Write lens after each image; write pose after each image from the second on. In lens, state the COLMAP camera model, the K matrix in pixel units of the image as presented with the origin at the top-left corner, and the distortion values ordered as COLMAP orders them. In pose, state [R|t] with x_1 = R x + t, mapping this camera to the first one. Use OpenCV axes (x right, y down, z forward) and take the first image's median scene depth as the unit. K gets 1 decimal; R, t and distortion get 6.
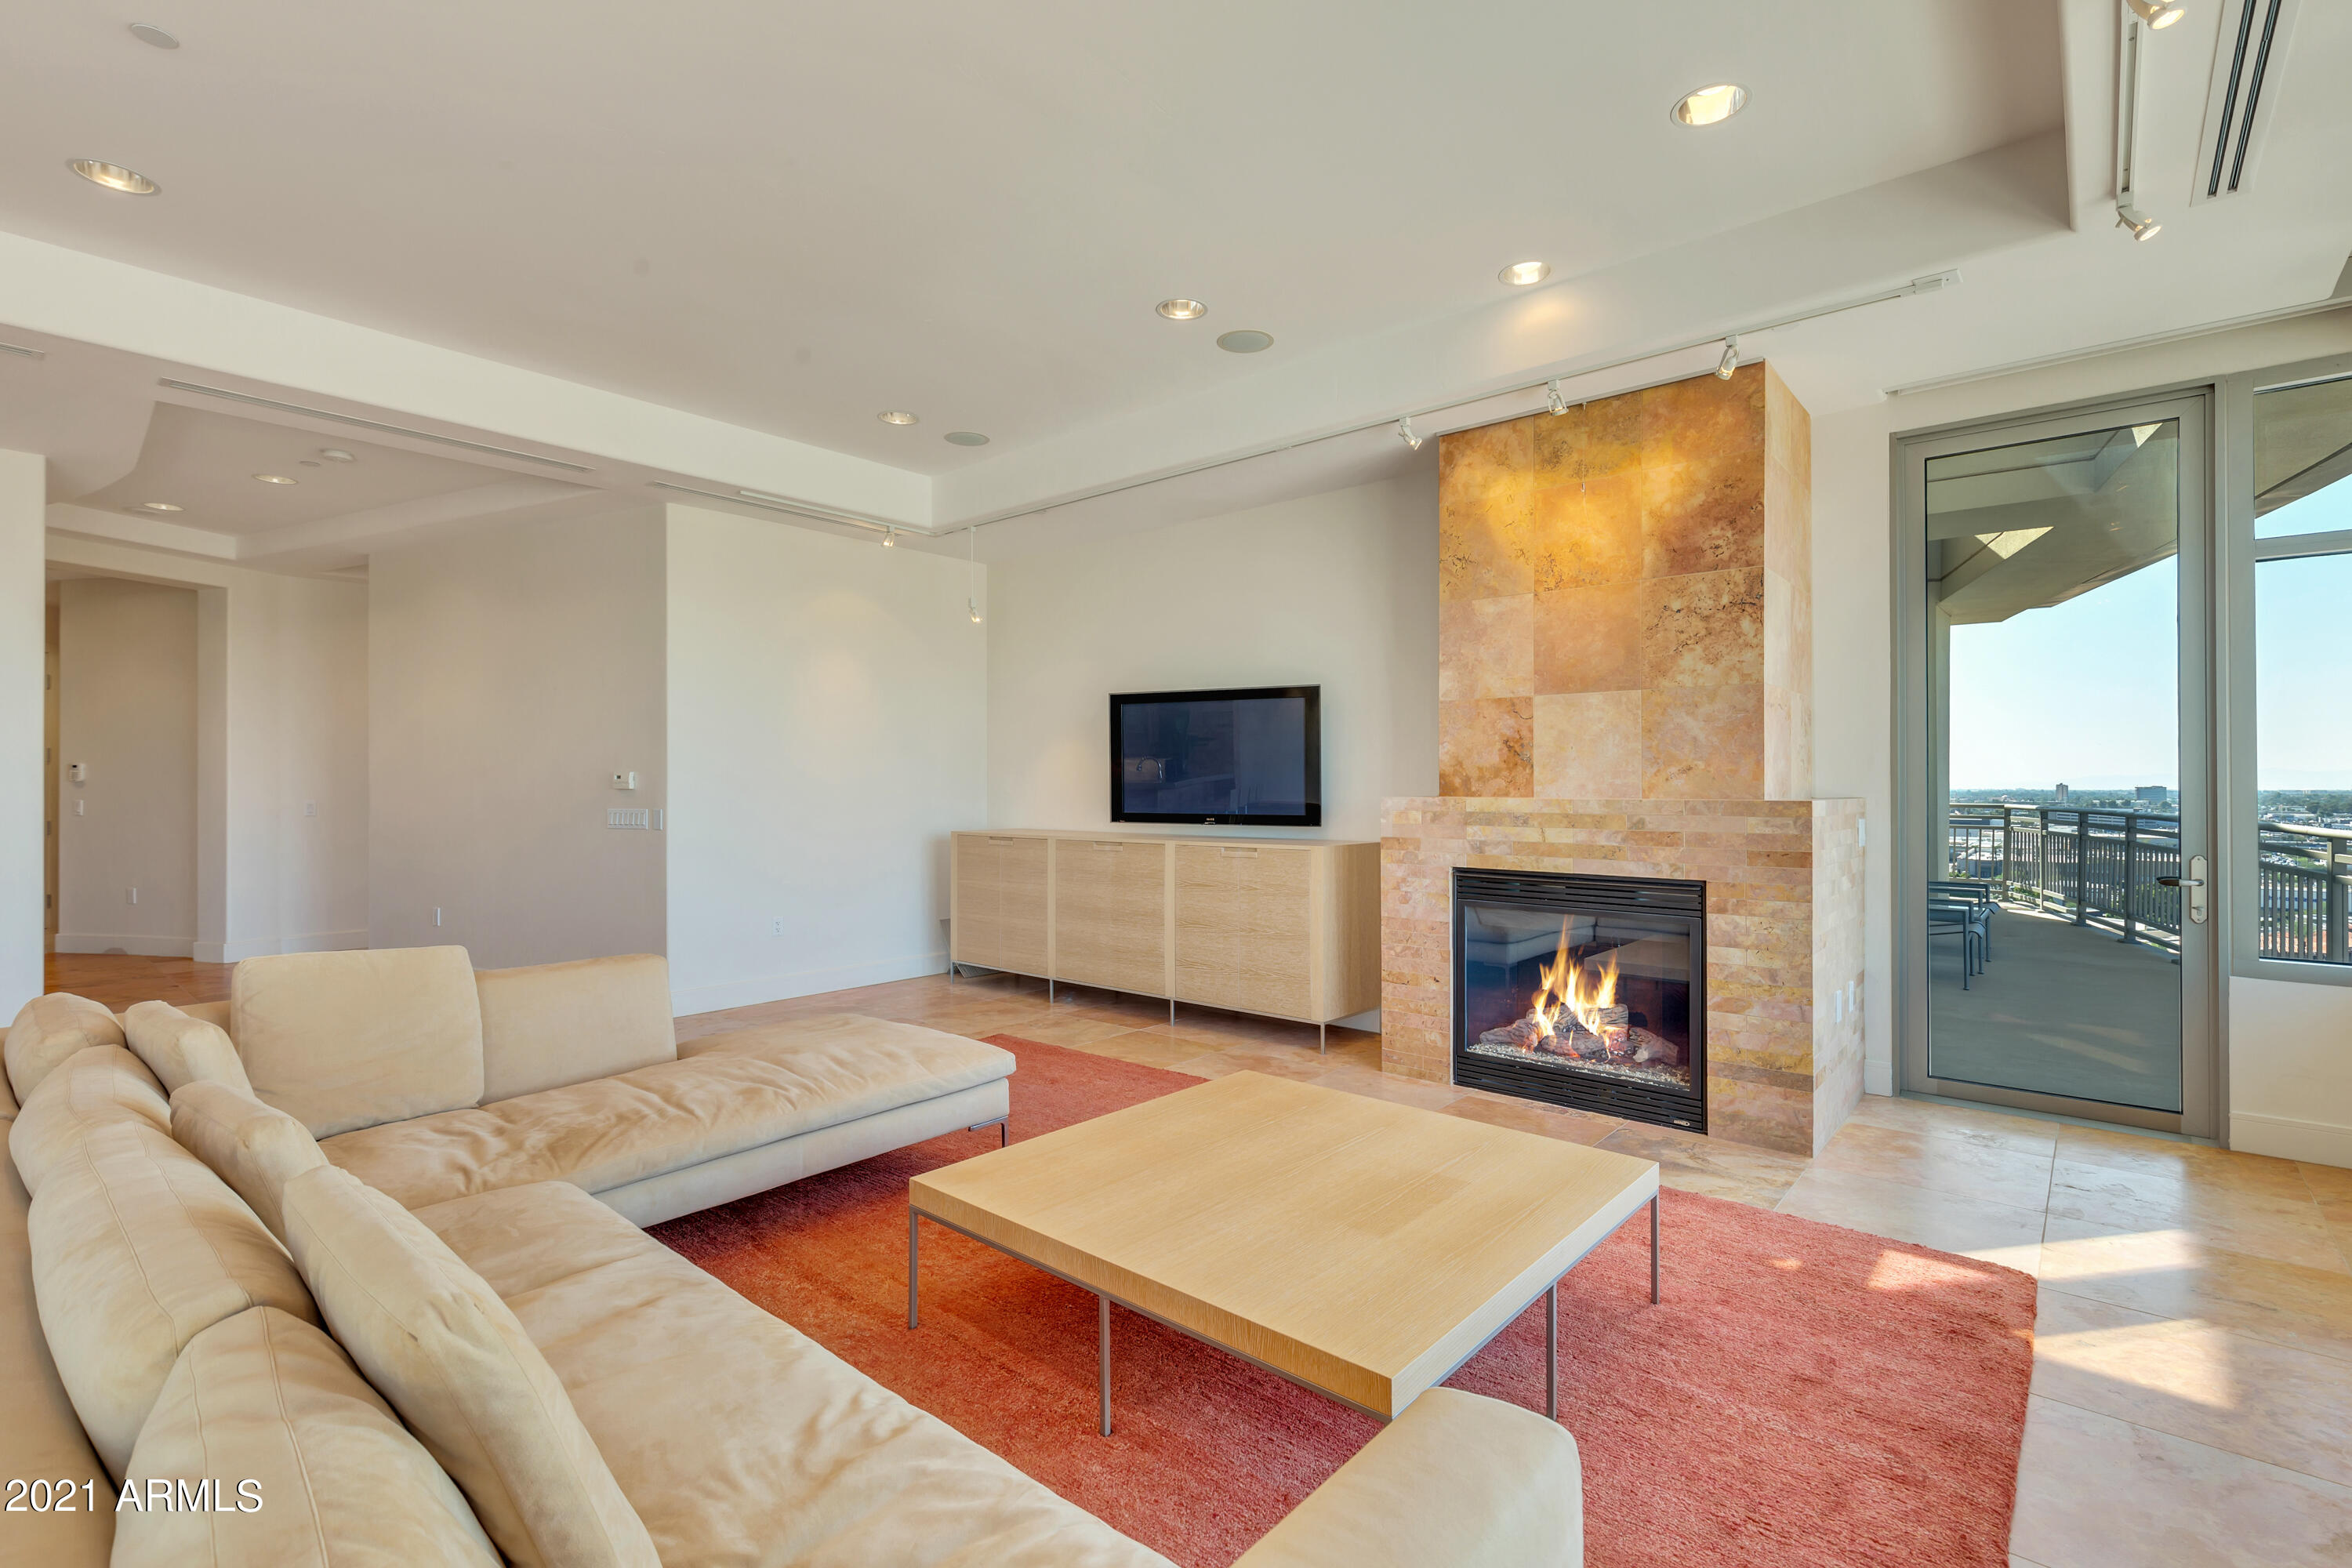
lens RADIAL K [[1060.6, 0, 1185.8], [0, 1060.6, 783.4], [0, 0, 1]] dist [0.002503, -0.000251]
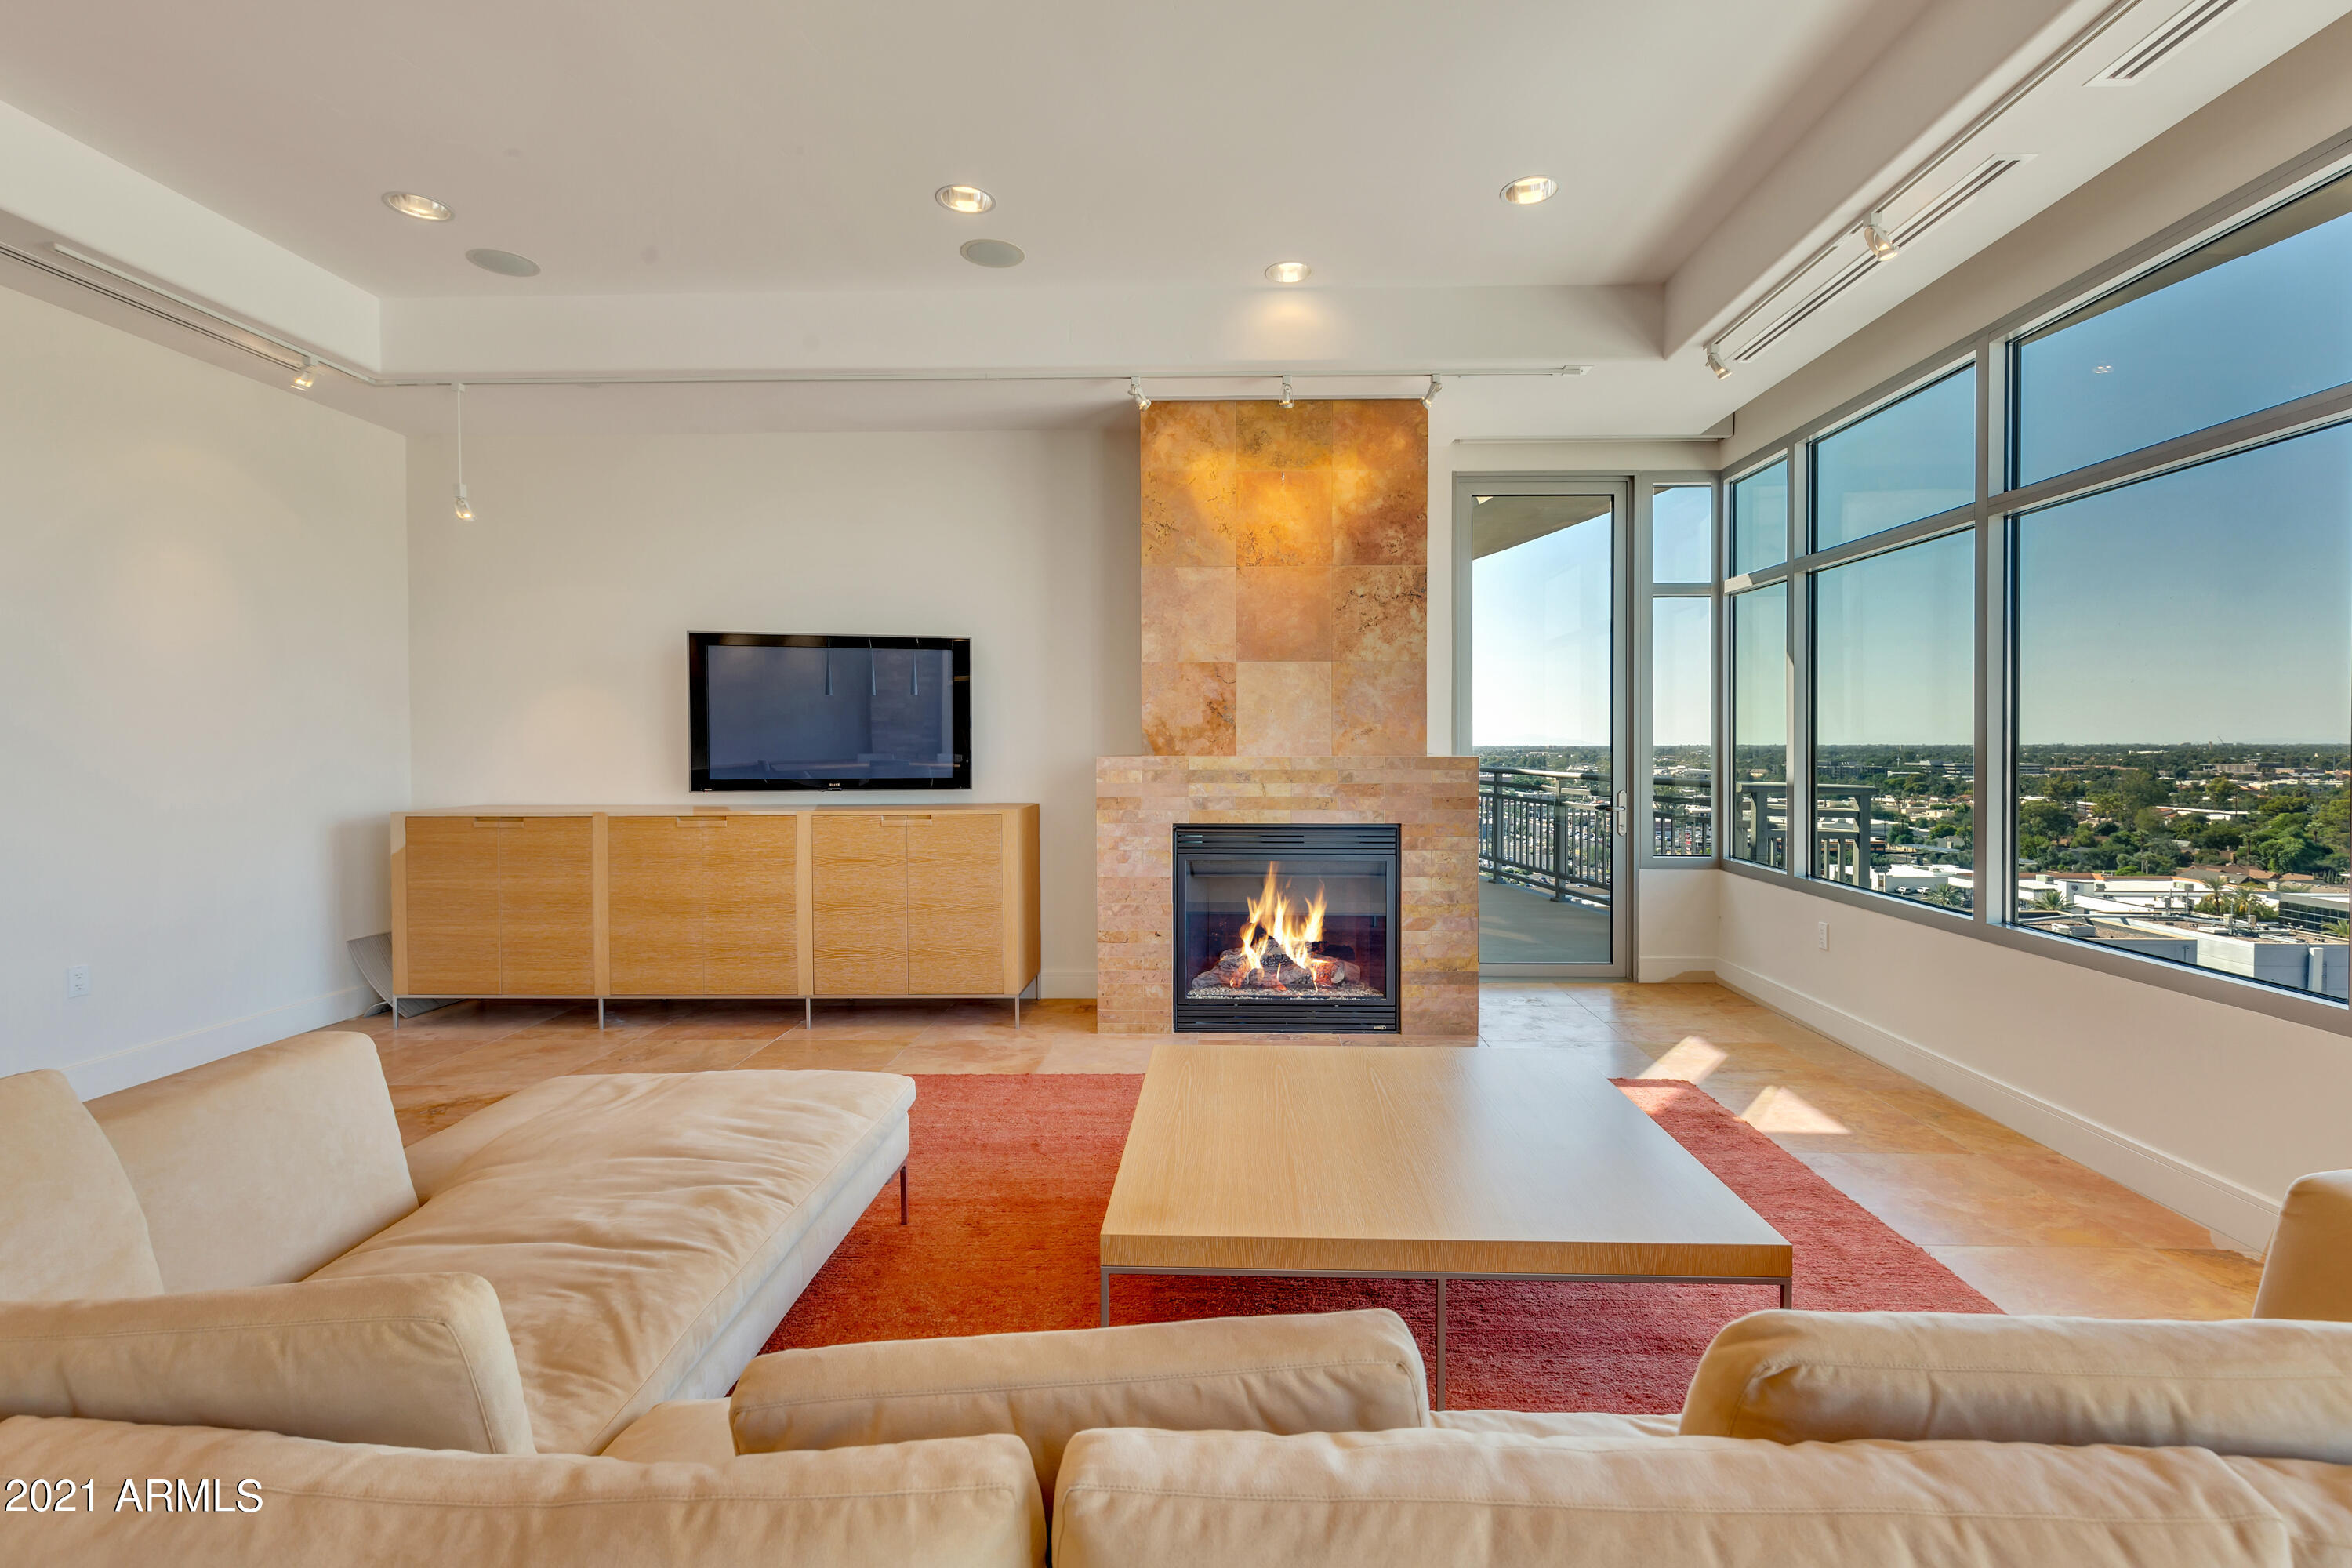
lens RADIAL K [[1060.1, 0, 1201.8], [0, 1060.1, 762.4], [0, 0, 1]] dist [0.006221, -0.000185]
pose [[0.776545, -0.012858, 0.629931, -0.394204], [0.001295, 0.999822, 0.018811, -0.000473], [-0.630061, -0.013792, 0.776423, 0.186480]]
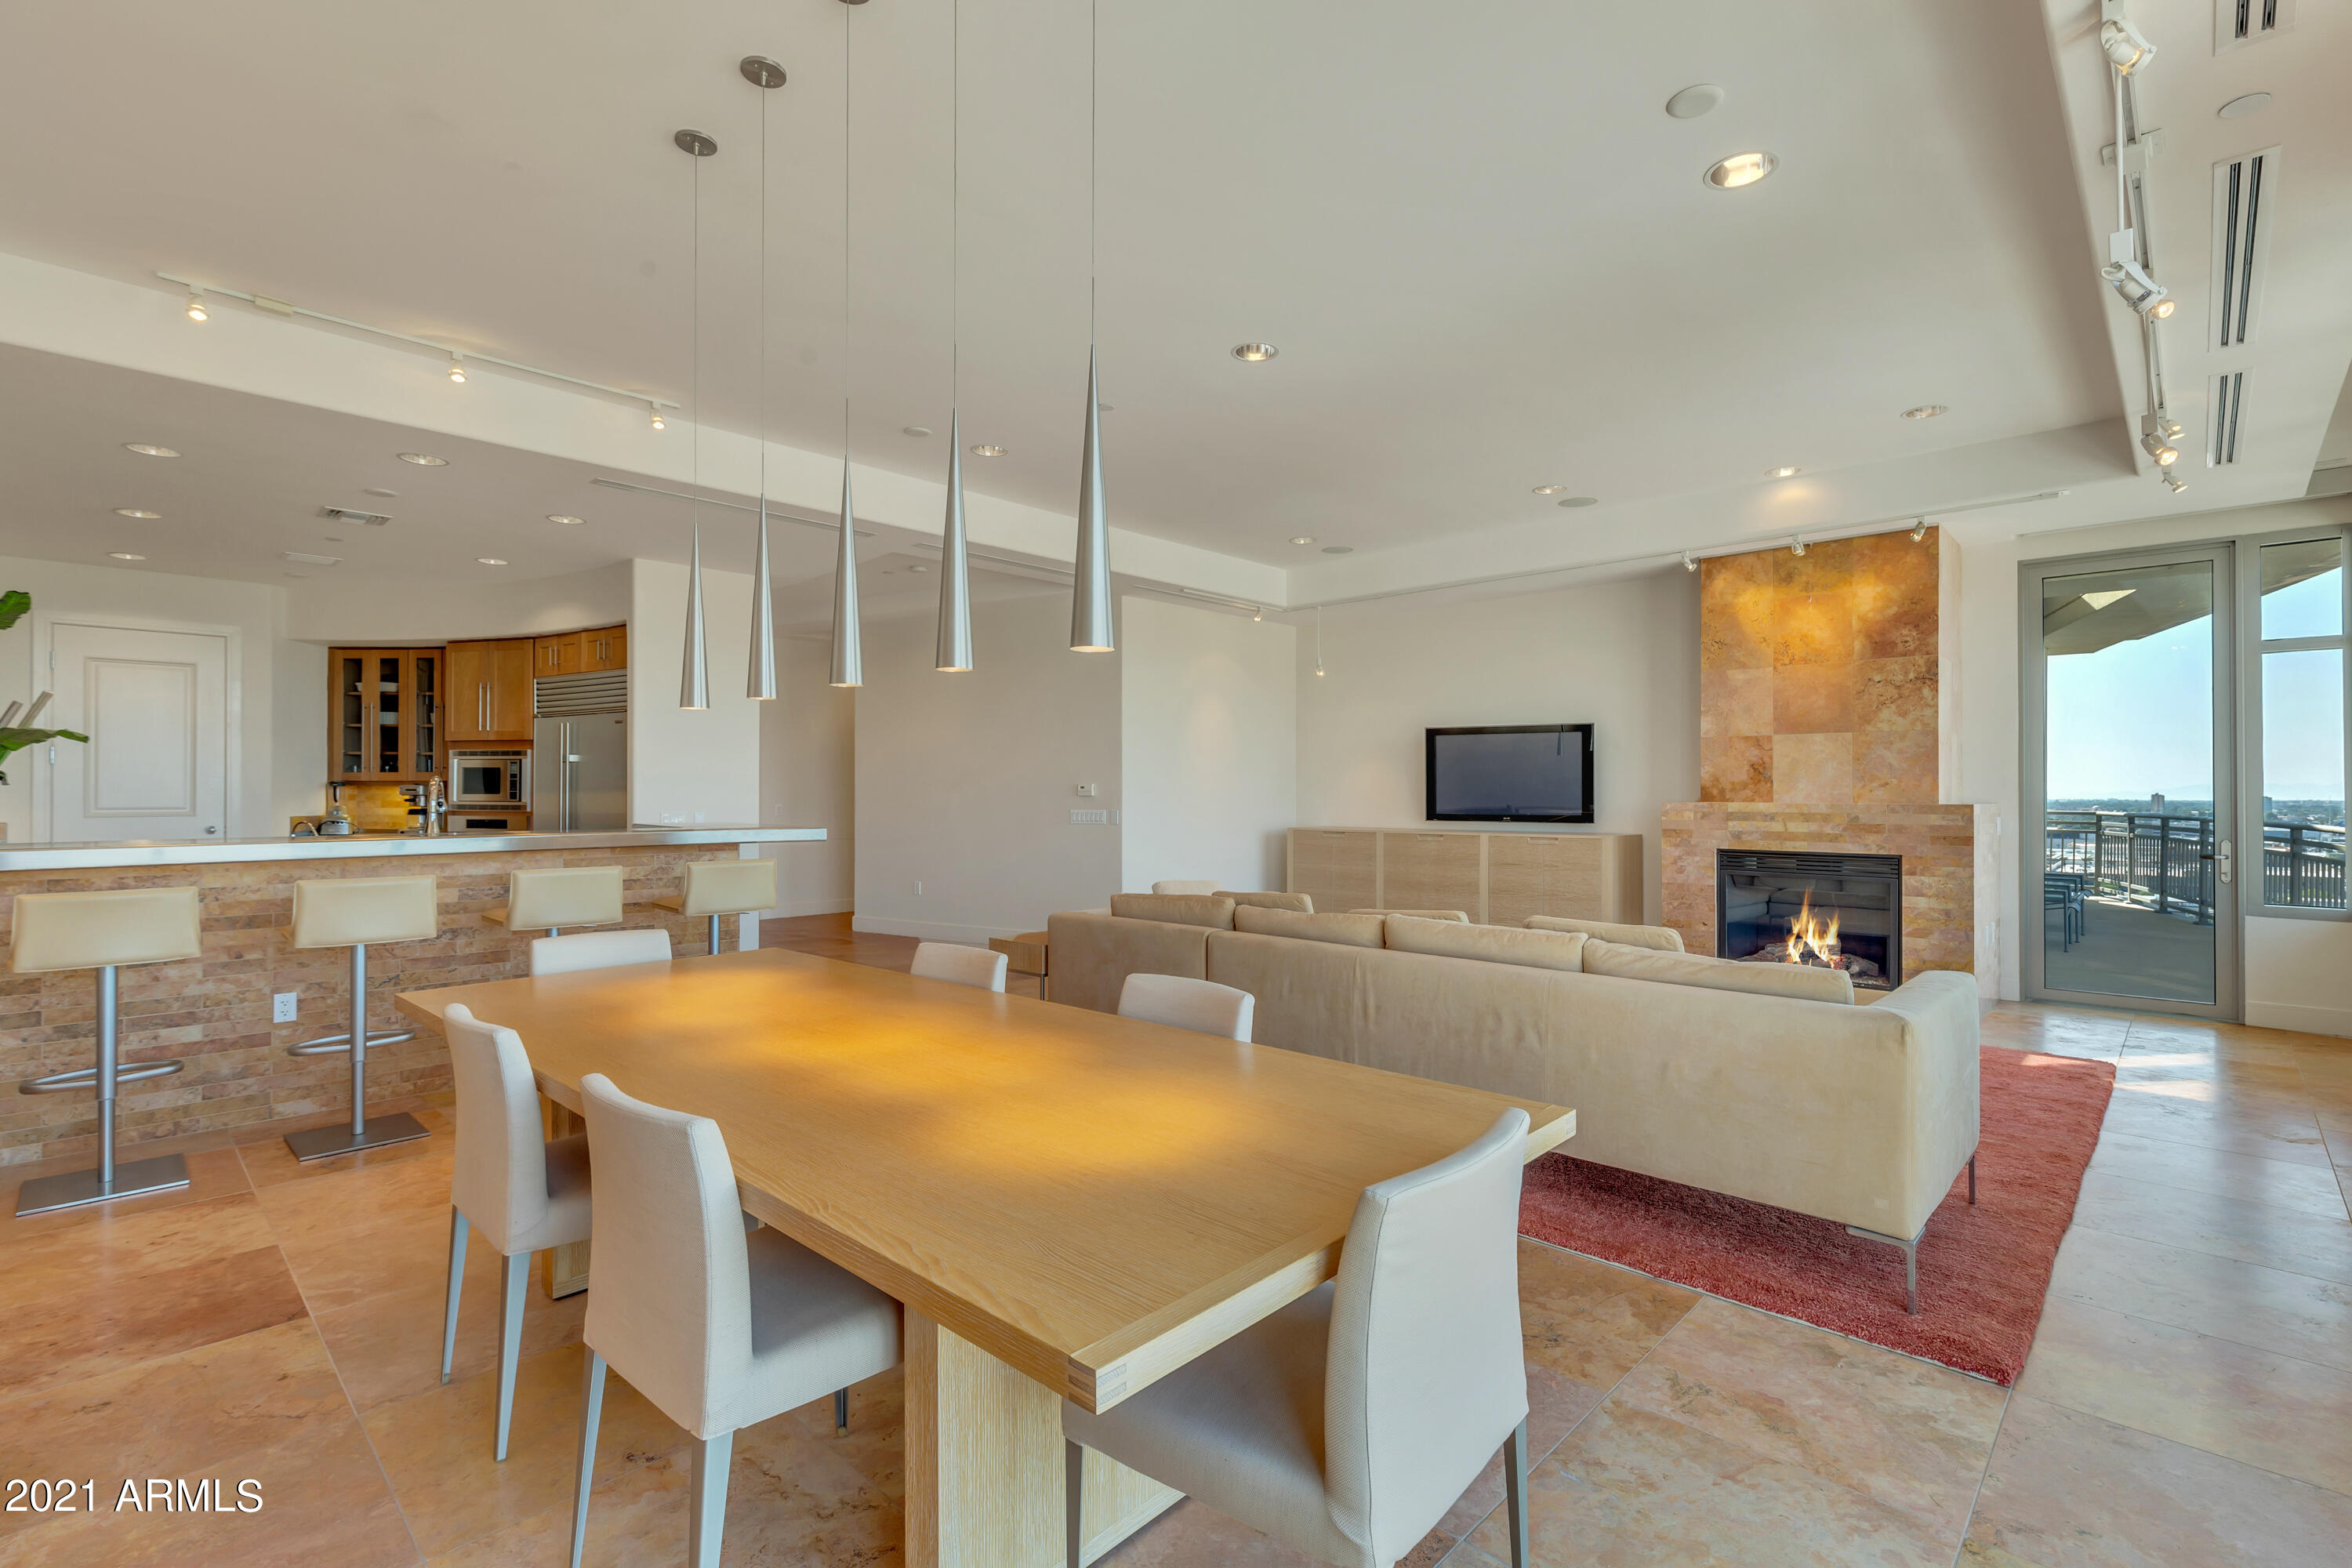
lens RADIAL K [[1053.7, 0, 1197.0], [0, 1053.7, 789.3], [0, 0, 1]] dist [-0.001528, -0.000032]
pose [[0.998749, 0.001120, -0.049986, -0.427812], [-0.001259, 0.999995, -0.002746, -0.000337], [0.049983, 0.002805, 0.998746, -0.551901]]
